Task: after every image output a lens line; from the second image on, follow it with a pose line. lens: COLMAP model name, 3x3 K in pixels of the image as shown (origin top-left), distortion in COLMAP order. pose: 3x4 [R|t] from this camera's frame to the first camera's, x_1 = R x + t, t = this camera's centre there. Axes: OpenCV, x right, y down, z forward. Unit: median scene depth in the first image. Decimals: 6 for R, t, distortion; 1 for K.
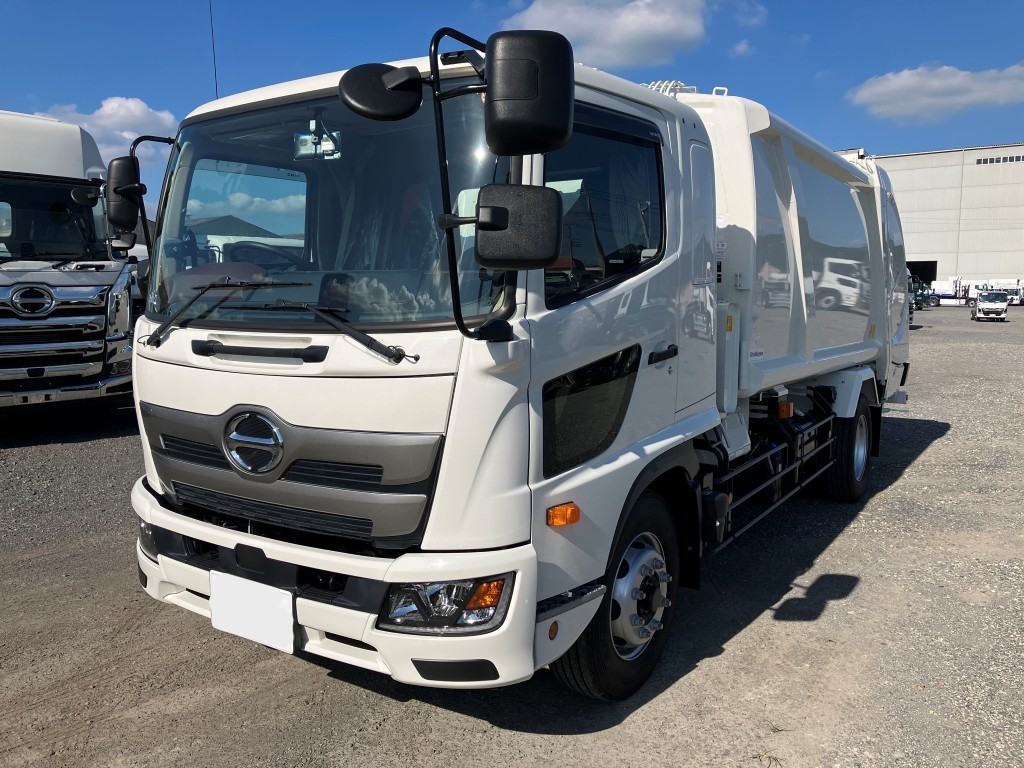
lens RADIAL K [[849.3, 0, 512.0], [0, 849.3, 384.0], [0, 0, 1]] dist [0.053794, -0.002018]
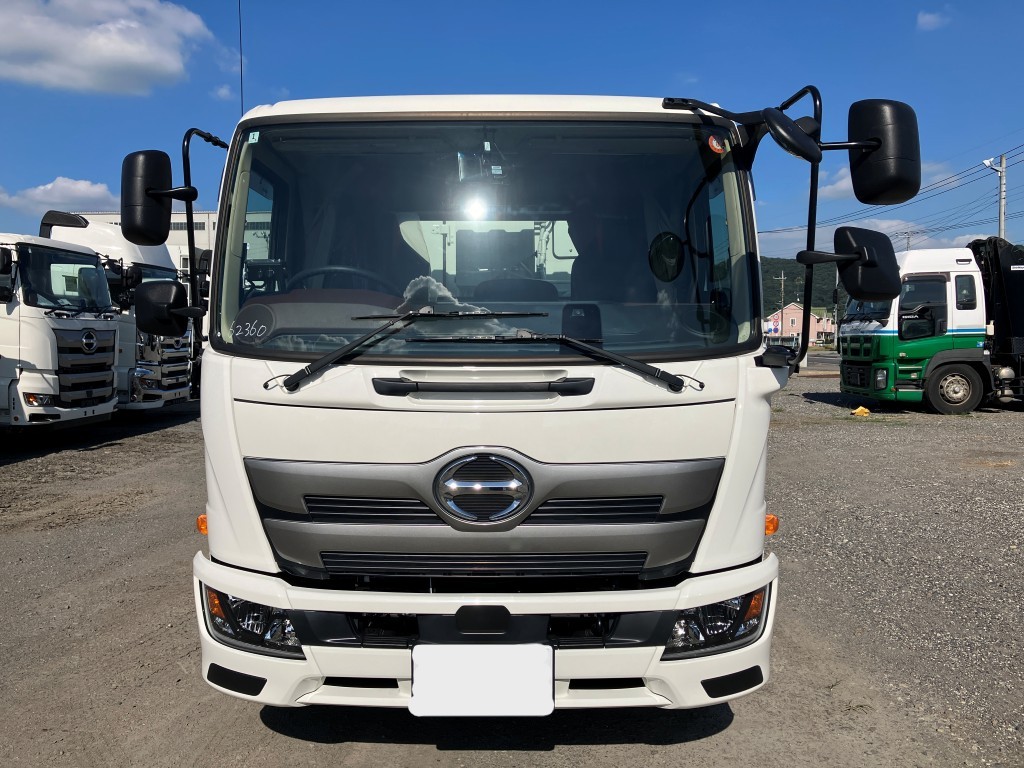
lens RADIAL K [[892.7, 0, 512.0], [0, 892.7, 384.0], [0, 0, 1]] dist [-0.002808, -0.004544]
pose [[0.833930, -0.024635, 0.551321, -0.846504], [0.058366, 0.997337, -0.043720, 0.001471], [-0.548776, 0.068637, 0.833147, 0.205545]]
